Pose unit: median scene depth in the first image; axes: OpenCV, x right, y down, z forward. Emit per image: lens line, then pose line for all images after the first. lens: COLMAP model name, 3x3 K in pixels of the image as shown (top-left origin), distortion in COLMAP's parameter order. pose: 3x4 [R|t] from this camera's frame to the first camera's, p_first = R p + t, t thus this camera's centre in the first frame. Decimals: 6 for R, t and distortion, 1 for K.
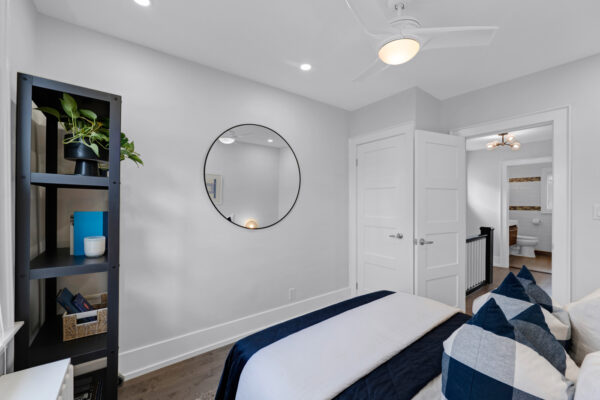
lens RADIAL K [[247.7, 0, 300.3], [0, 247.7, 200.5], [0, 0, 1]] dist [-0.010082, -0.000779]
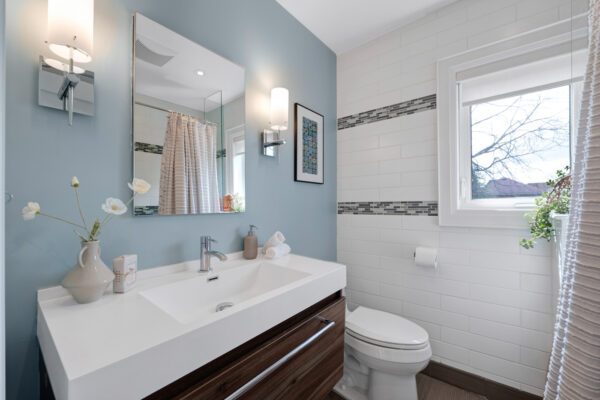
lens RADIAL K [[247.7, 0, 300.2], [0, 247.7, 201.9], [0, 0, 1]] dist [-0.010082, -0.000779]
pose [[0.962337, -0.005878, 0.271797, 0.743761], [0.006908, 0.999972, -0.002834, 0.024750], [-0.271773, 0.004605, 0.962350, 0.761497]]
